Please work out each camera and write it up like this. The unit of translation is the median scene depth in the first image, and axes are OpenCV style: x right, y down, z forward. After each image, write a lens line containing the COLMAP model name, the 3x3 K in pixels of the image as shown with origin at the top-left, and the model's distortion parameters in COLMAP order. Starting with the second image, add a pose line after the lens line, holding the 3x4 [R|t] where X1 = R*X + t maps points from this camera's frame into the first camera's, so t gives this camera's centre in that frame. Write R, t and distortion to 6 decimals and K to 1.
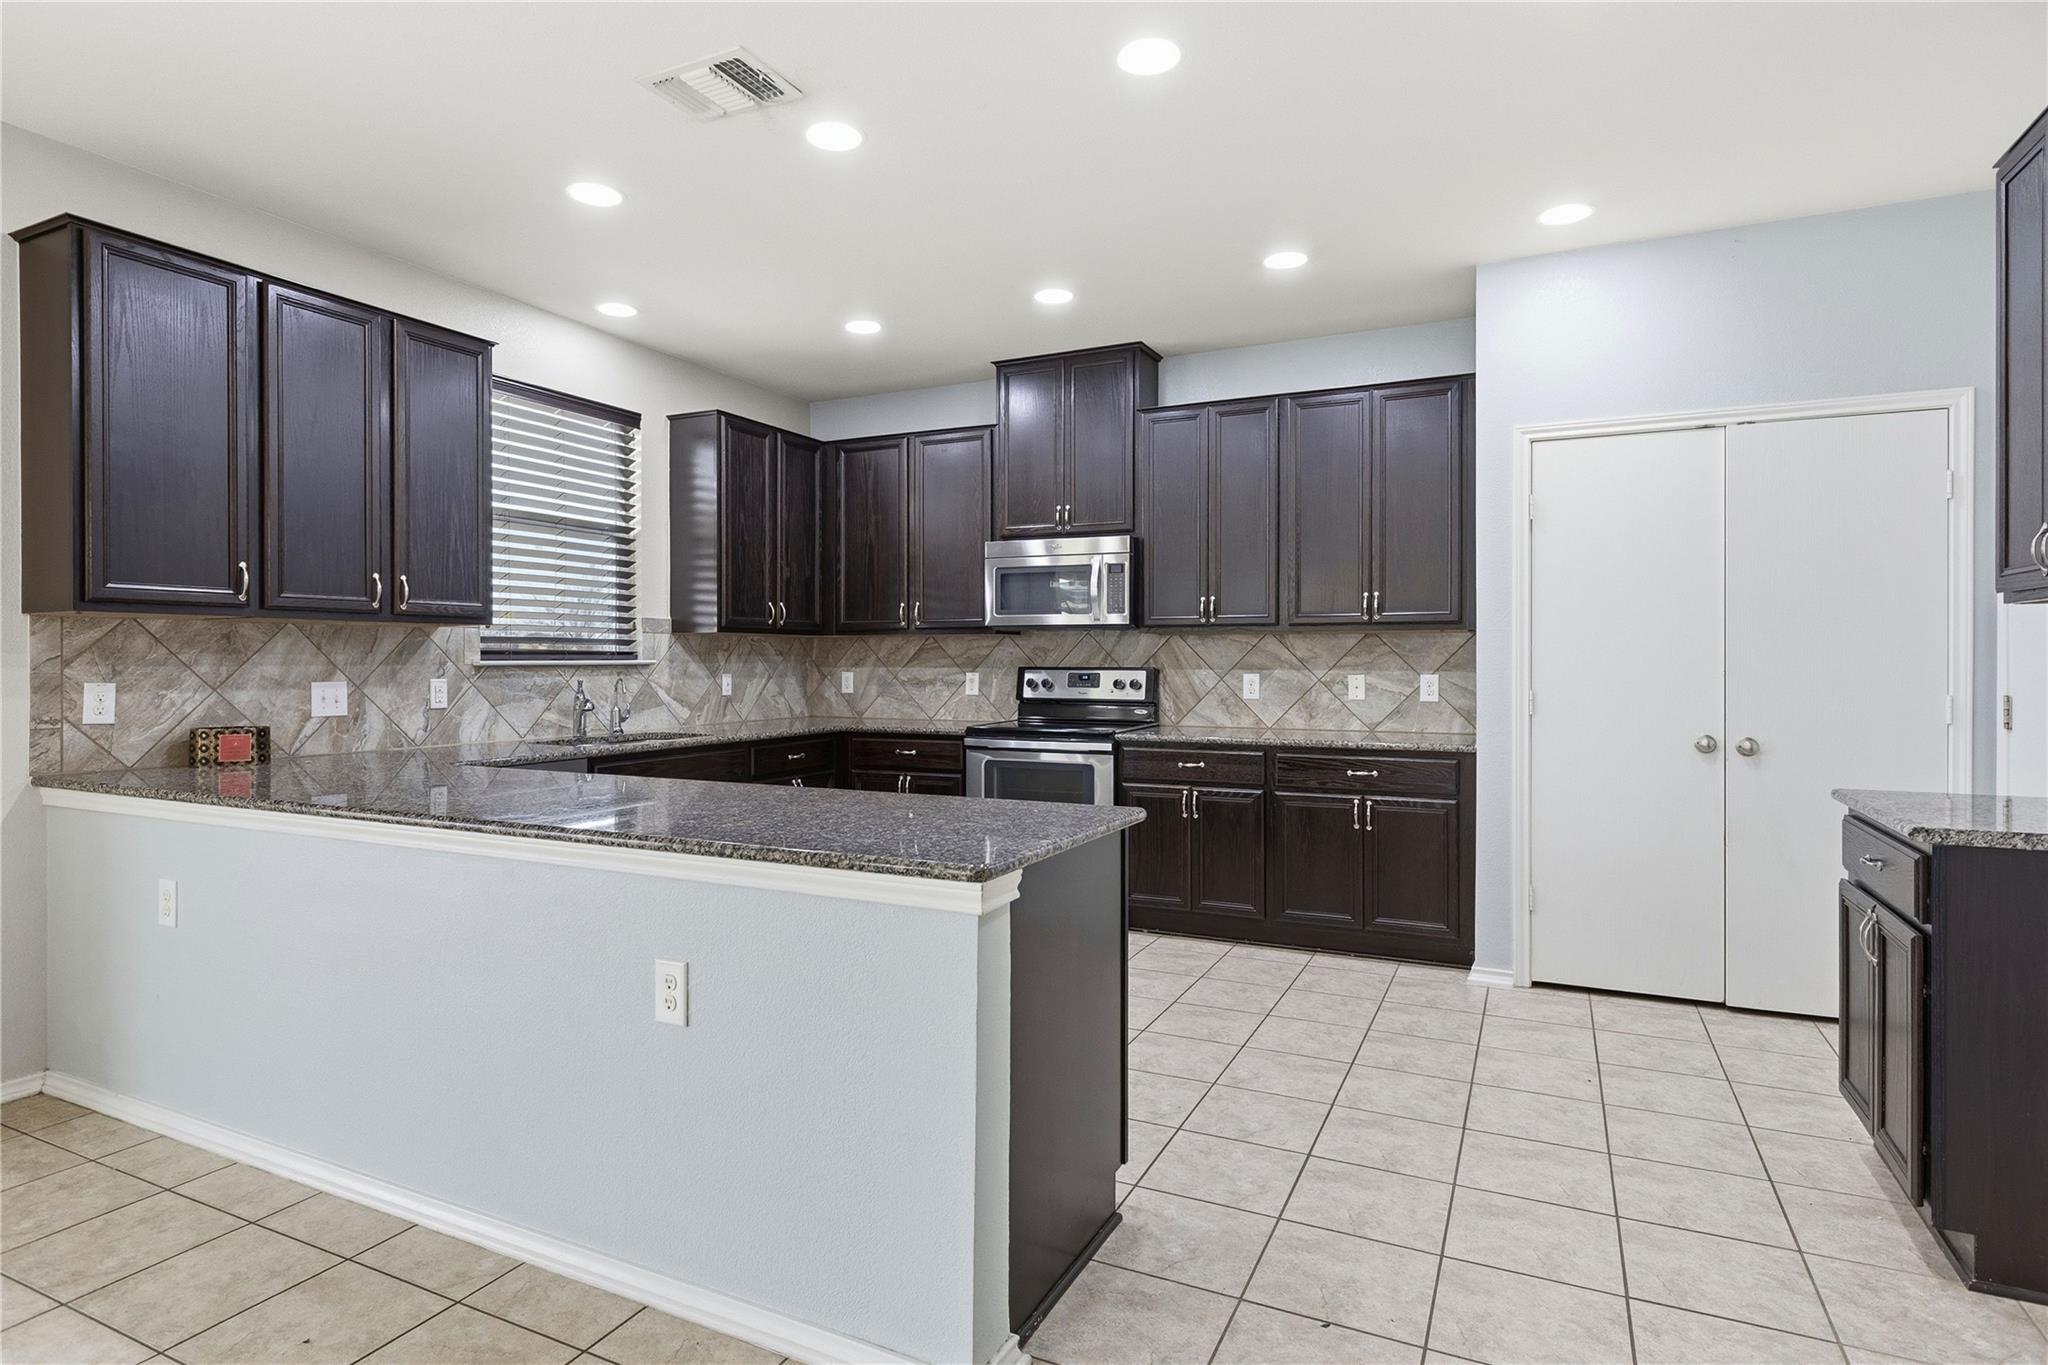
lens RADIAL K [[1089.0, 0, 1014.3], [0, 1089.0, 663.0], [0, 0, 1]] dist [0.000115, -0.000128]
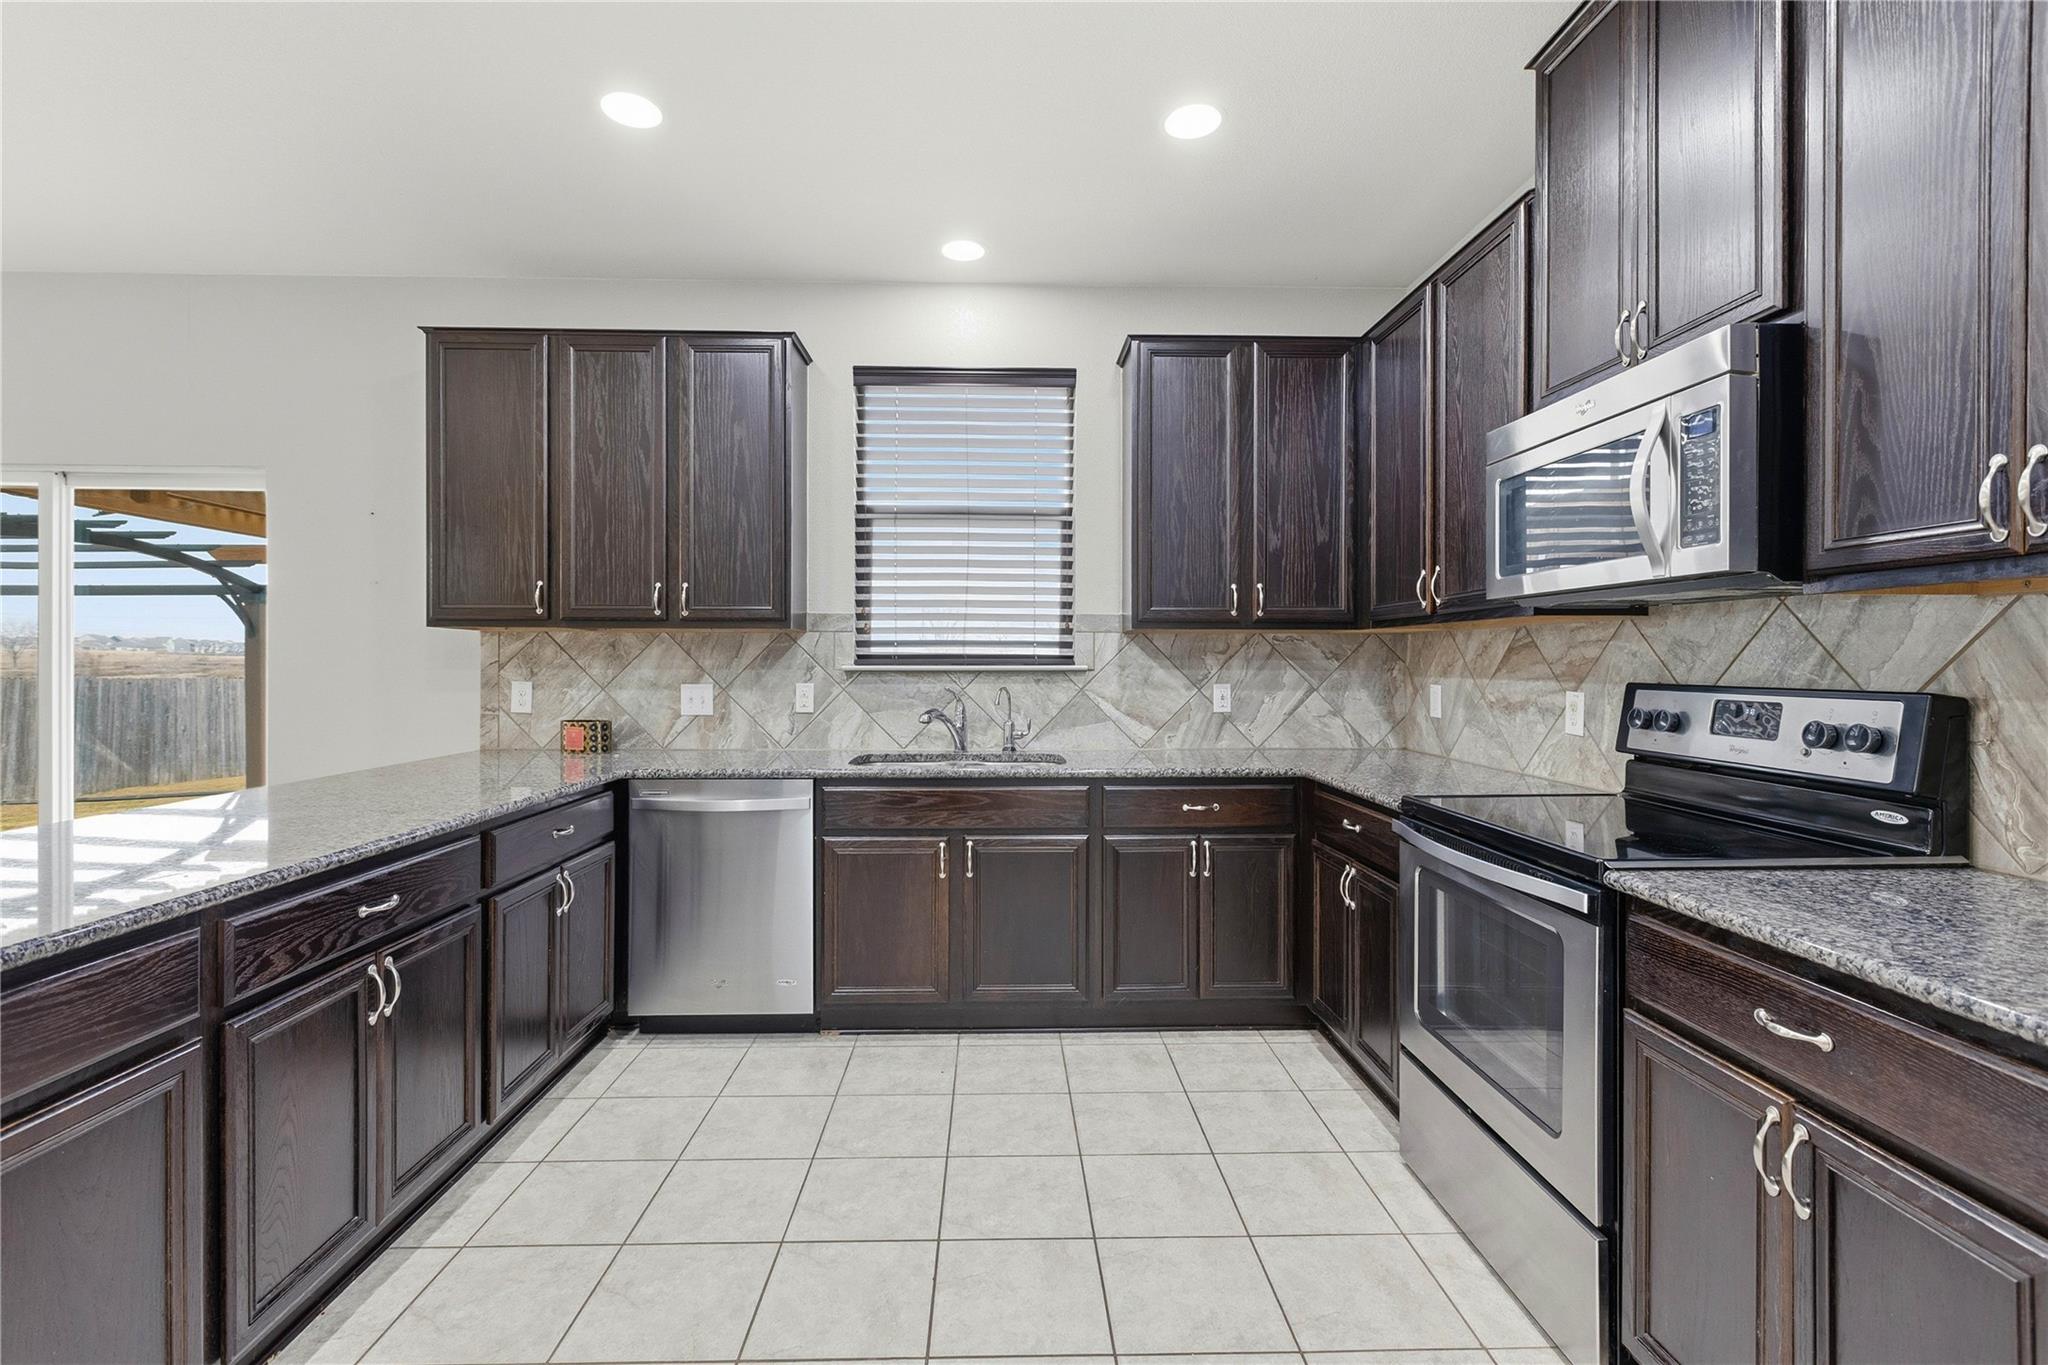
lens RADIAL K [[917.0, 0, 1017.6], [0, 917.0, 667.1], [0, 0, 1]] dist [0.002136, -0.000192]
pose [[0.462927, 0.005307, -0.886381, 0.261384], [-0.004674, 0.999983, 0.003546, -0.003696], [0.886384, 0.002501, 0.462944, 0.643714]]
